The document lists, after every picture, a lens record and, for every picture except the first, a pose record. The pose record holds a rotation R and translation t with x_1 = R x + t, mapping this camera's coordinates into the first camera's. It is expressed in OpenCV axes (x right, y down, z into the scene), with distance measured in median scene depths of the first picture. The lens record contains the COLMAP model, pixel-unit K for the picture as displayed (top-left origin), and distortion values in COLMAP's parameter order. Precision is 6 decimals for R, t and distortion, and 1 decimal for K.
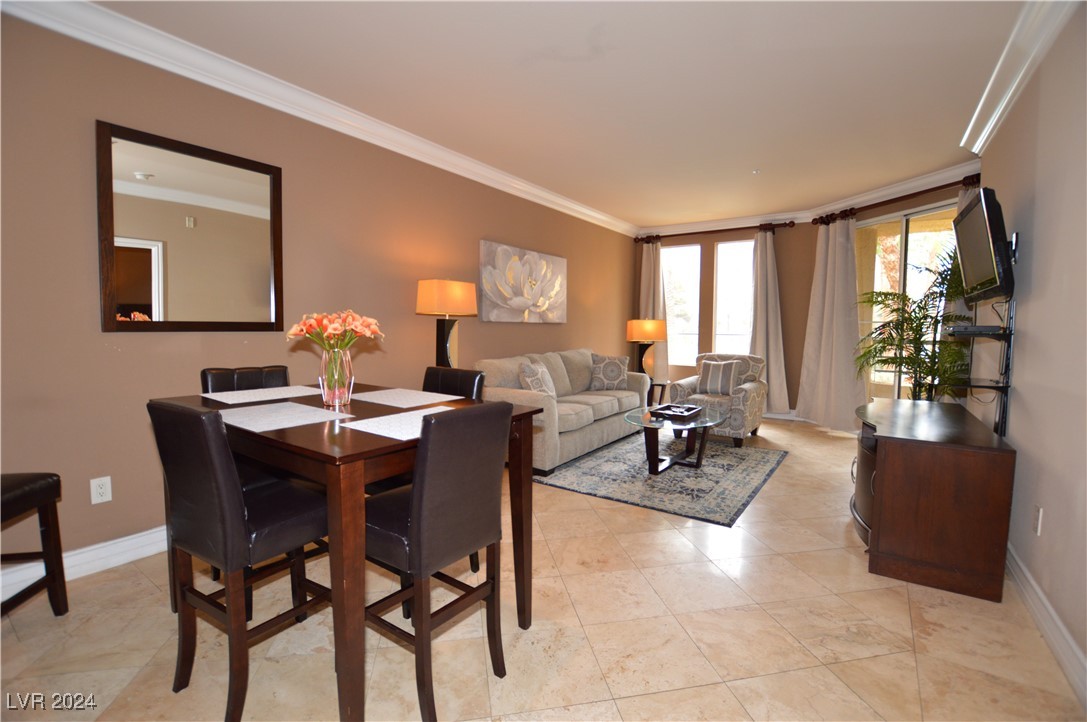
lens RADIAL K [[482.7, 0, 551.2], [0, 482.7, 356.6], [0, 0, 1]] dist [-0.027005, 0.002084]
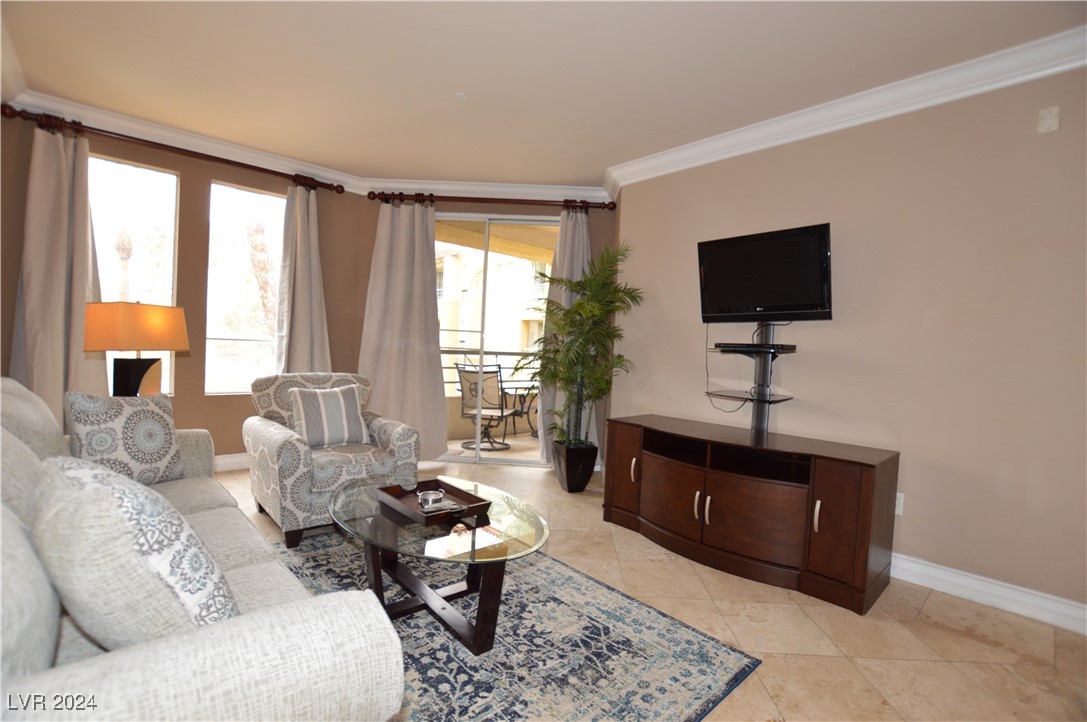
lens RADIAL K [[482.7, 0, 541.4], [0, 482.7, 357.4], [0, 0, 1]] dist [-0.027005, 0.002084]
pose [[0.234810, -0.019027, 0.971855, -0.217488], [0.021631, 0.999663, 0.014345, -0.042263], [-0.971801, 0.017653, 0.235143, 0.859624]]
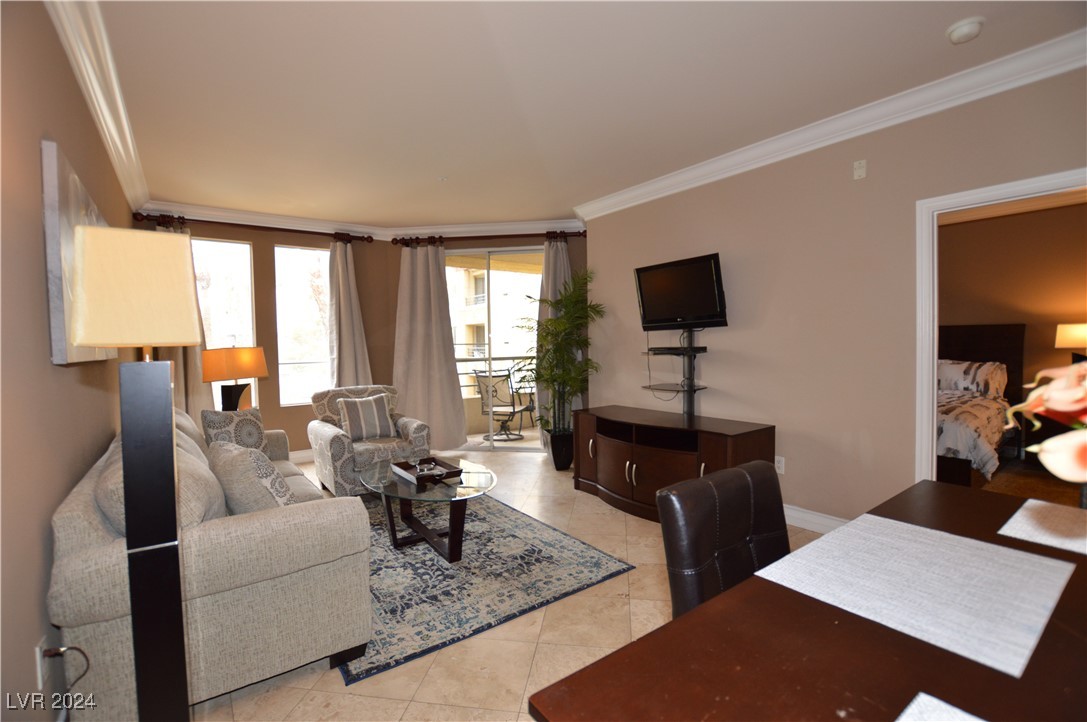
lens RADIAL K [[482.7, 0, 541.7], [0, 482.7, 358.0], [0, 0, 1]] dist [-0.027005, 0.002084]
pose [[0.339392, -0.046683, 0.939486, -0.419582], [0.082753, 0.996377, 0.019616, -0.065747], [-0.936998, 0.071088, 0.342026, 0.627417]]
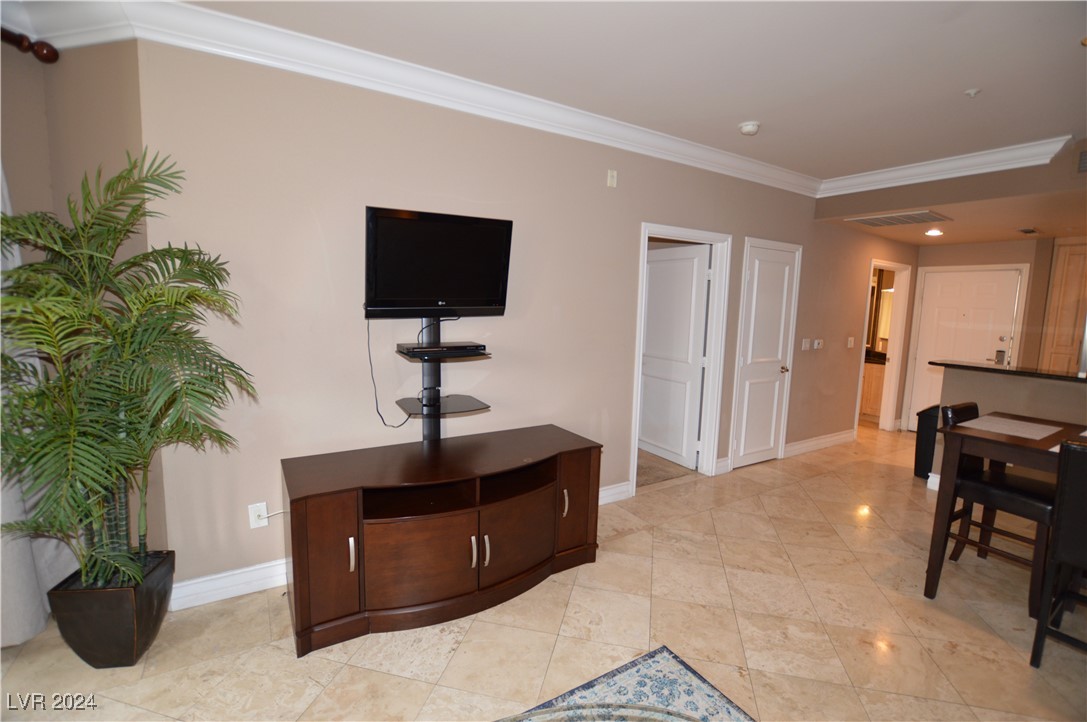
lens RADIAL K [[482.7, 0, 545.0], [0, 482.7, 360.1], [0, 0, 1]] dist [-0.027005, 0.002084]
pose [[-0.908360, -0.084000, 0.409666, 0.214389], [-0.006929, 0.982508, 0.186094, -0.151613], [-0.418131, 0.166202, -0.893053, 1.255707]]
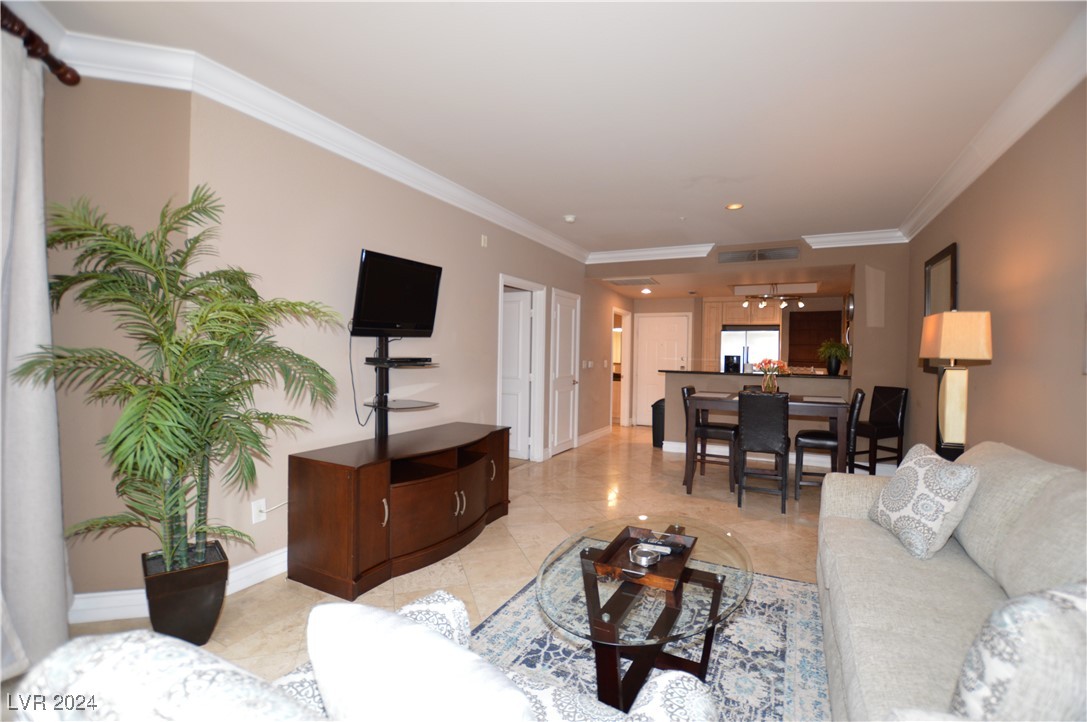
lens RADIAL K [[482.7, 0, 545.2], [0, 482.7, 361.6], [0, 0, 1]] dist [-0.027005, 0.002084]
pose [[-0.992777, -0.023722, -0.117603, 0.467205], [-0.033881, 0.995792, 0.085153, -0.121943], [0.115088, 0.088523, -0.989403, 1.600701]]
